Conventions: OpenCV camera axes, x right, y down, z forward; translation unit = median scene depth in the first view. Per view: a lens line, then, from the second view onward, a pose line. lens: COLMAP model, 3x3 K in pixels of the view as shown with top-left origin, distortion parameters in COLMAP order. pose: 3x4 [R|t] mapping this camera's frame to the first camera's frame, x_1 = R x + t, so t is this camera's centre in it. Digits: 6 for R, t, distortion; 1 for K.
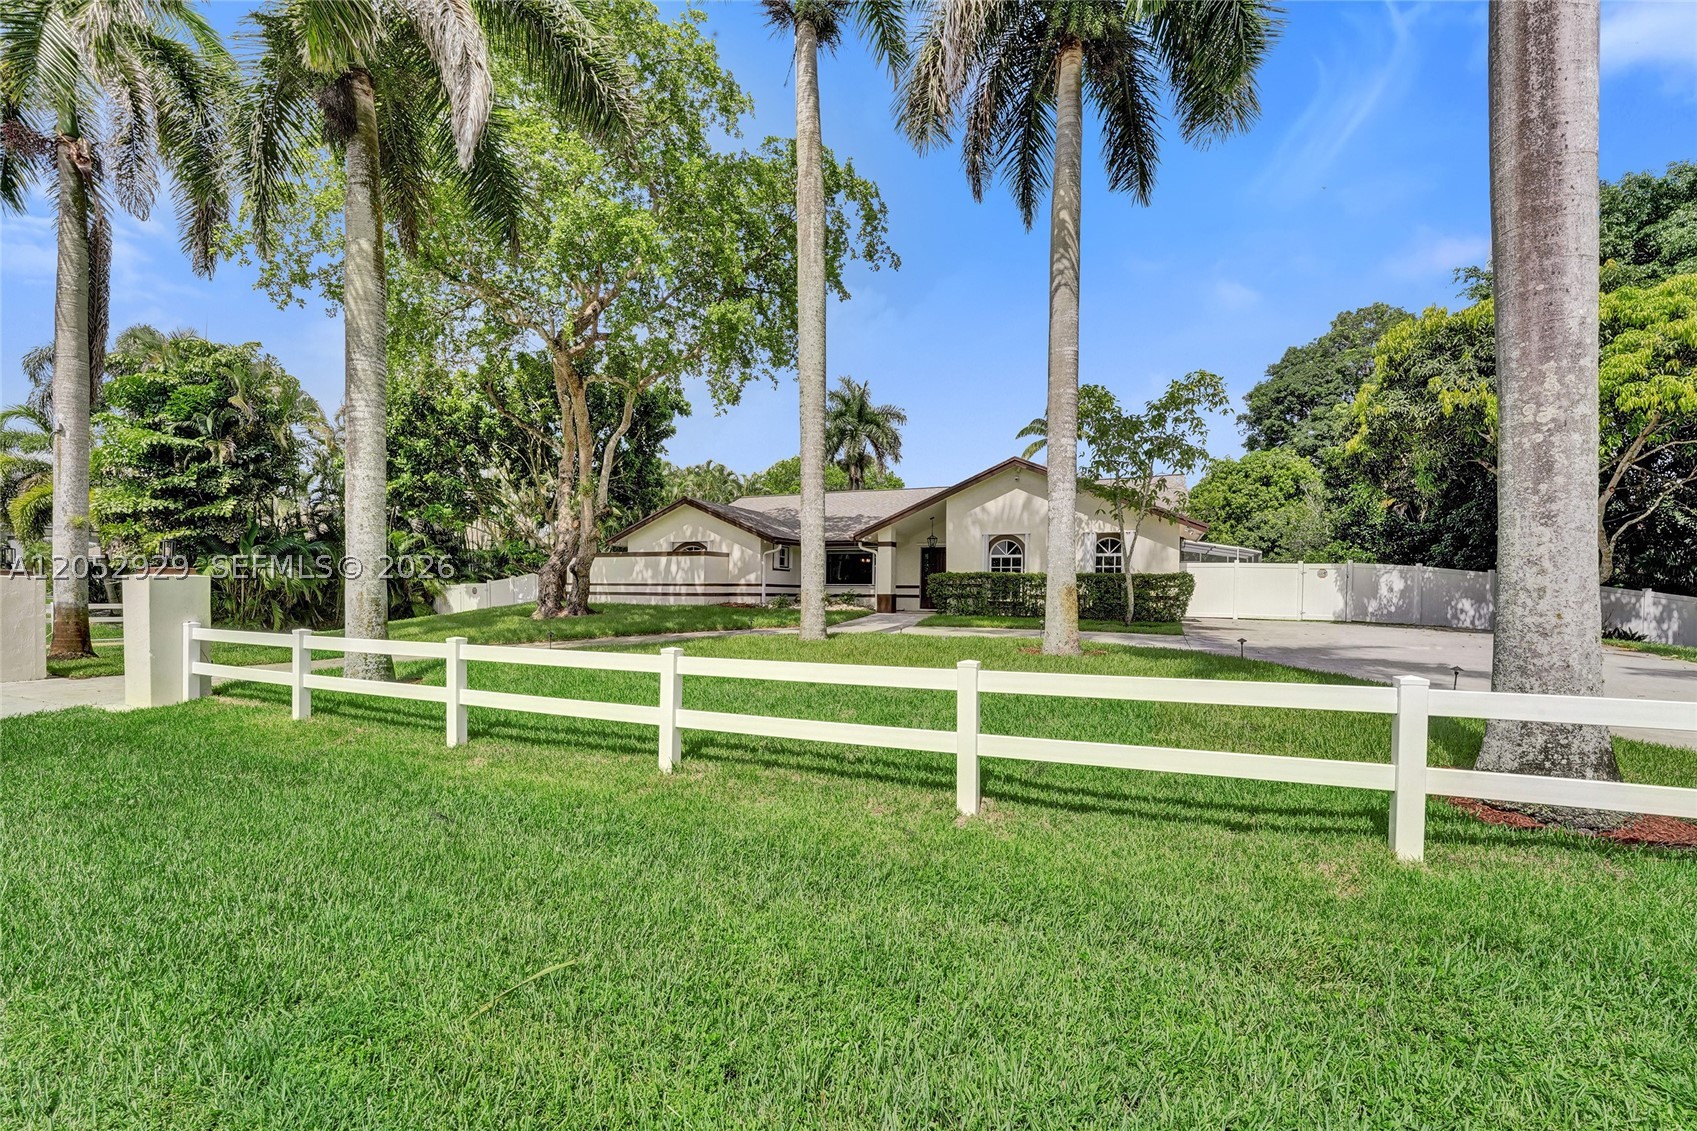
lens RADIAL K [[715.5, 0, 837.3], [0, 715.5, 608.6], [0, 0, 1]] dist [-0.011850, 0.000646]
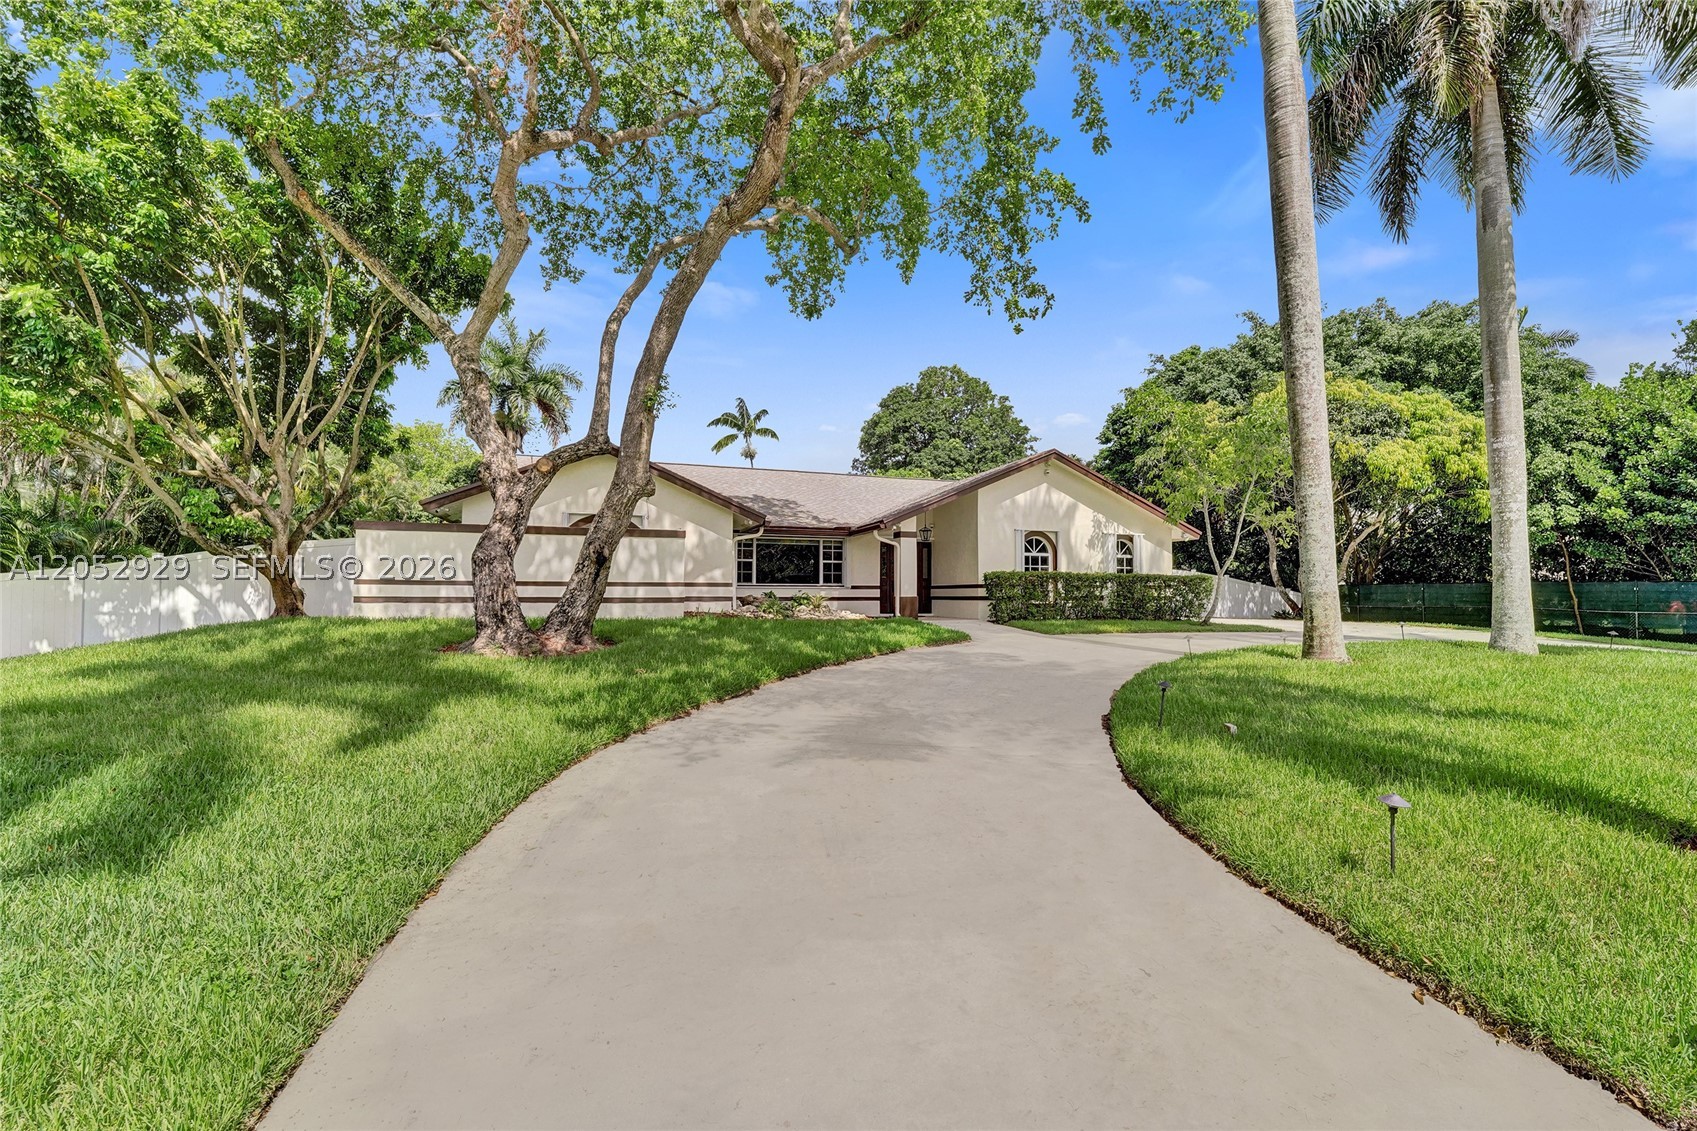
lens RADIAL K [[702.7, 0, 848.5], [0, 702.7, 565.5], [0, 0, 1]] dist [-0.000817, 0.000072]
pose [[0.750198, 0.019707, 0.660920, -0.507307], [0.018758, 0.998519, -0.051065, -0.016102], [-0.660948, 0.050707, 0.748717, 0.448862]]
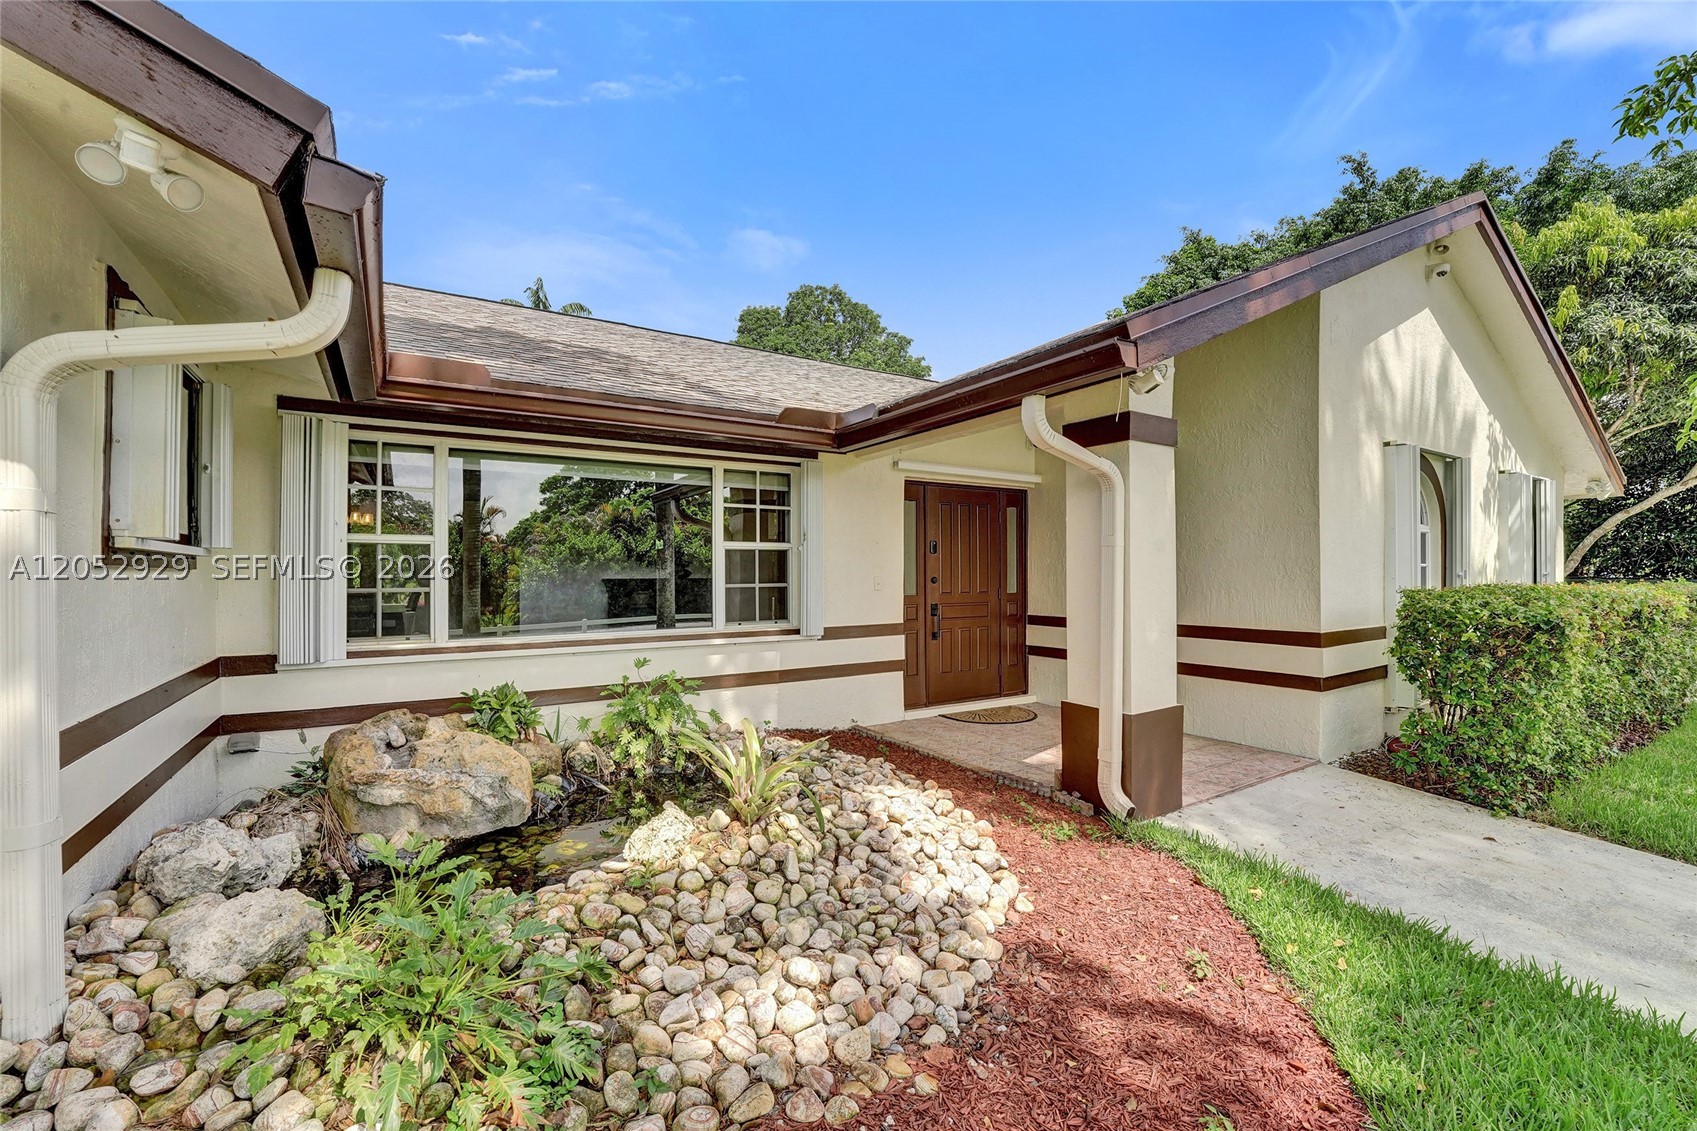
lens RADIAL K [[702.7, 0, 848.5], [0, 702.7, 565.5], [0, 0, 1]] dist [-0.000817, 0.000072]
pose [[0.575637, -0.003352, 0.817698, -0.121074], [0.016377, 0.999838, -0.007431, -0.057581], [-0.817541, 0.017669, 0.575599, 0.959227]]
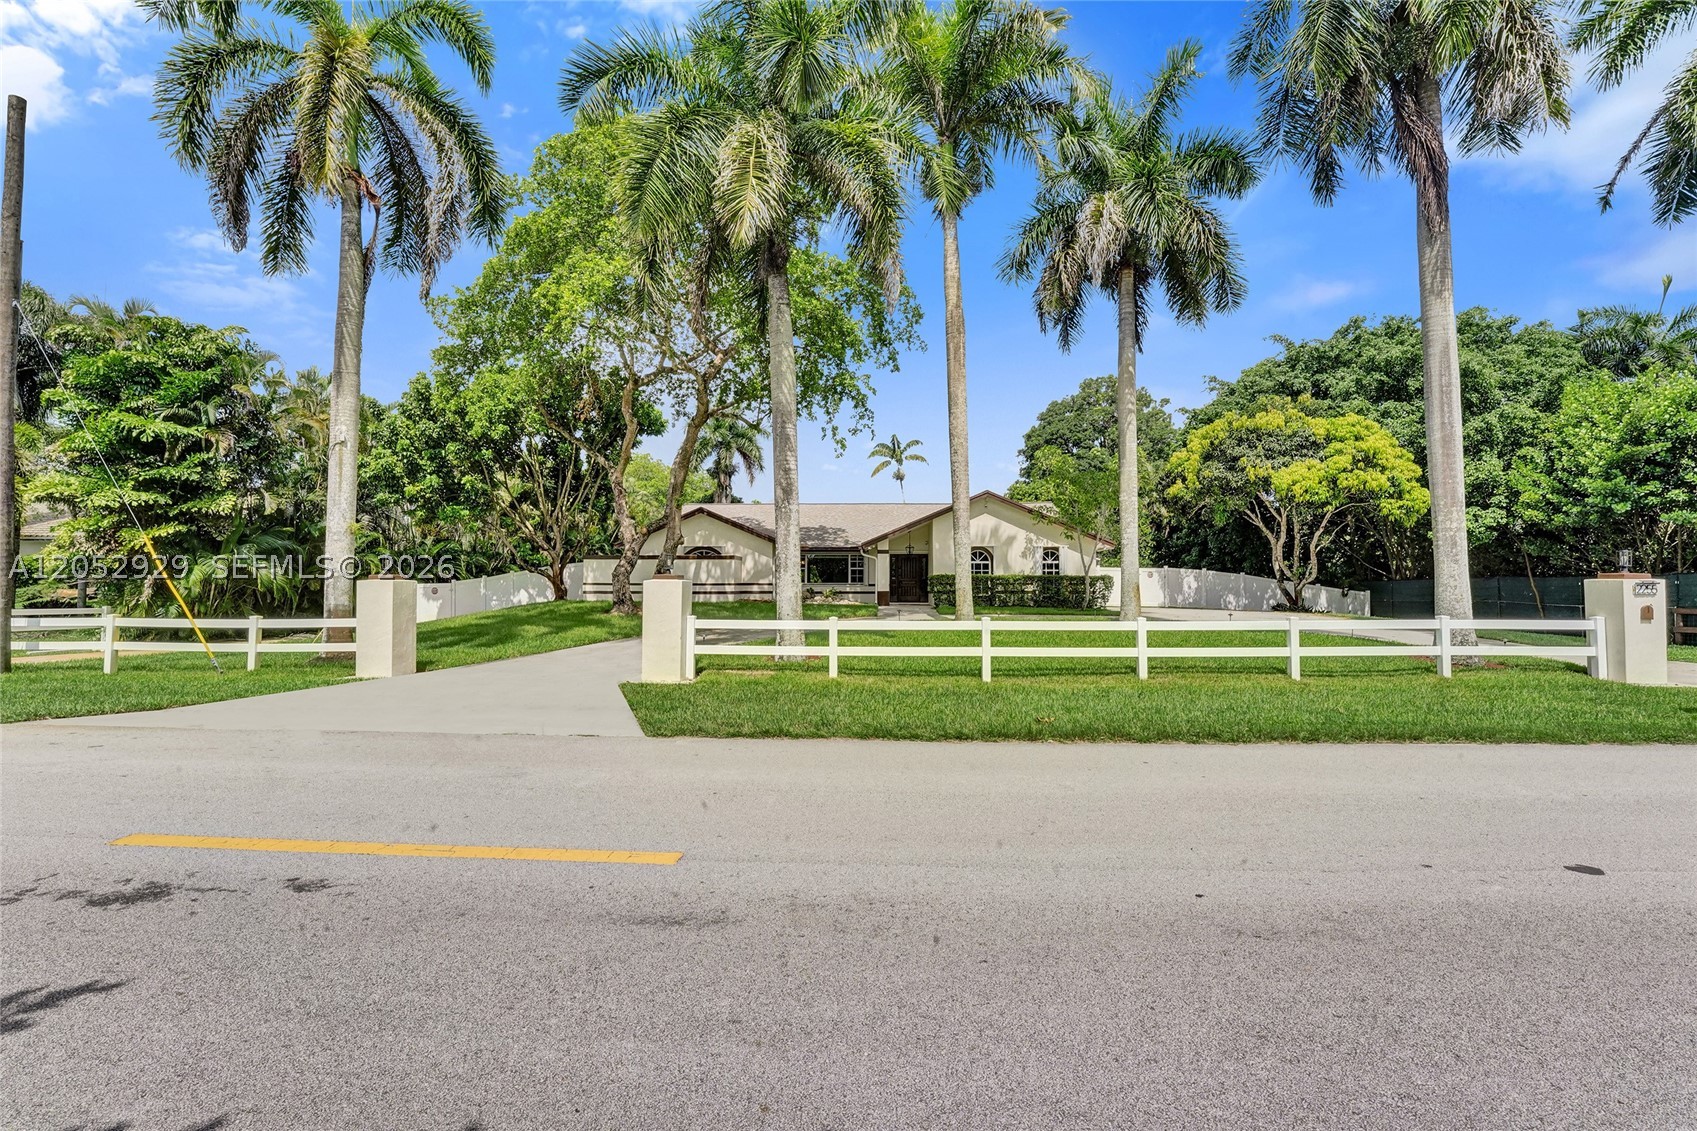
lens RADIAL K [[702.7, 0, 848.5], [0, 702.7, 565.5], [0, 0, 1]] dist [-0.000817, 0.000072]
pose [[0.934639, 0.004927, 0.355564, -0.433074], [0.015681, 0.998360, -0.055053, 0.002015], [-0.355252, 0.057030, 0.933029, -0.141223]]
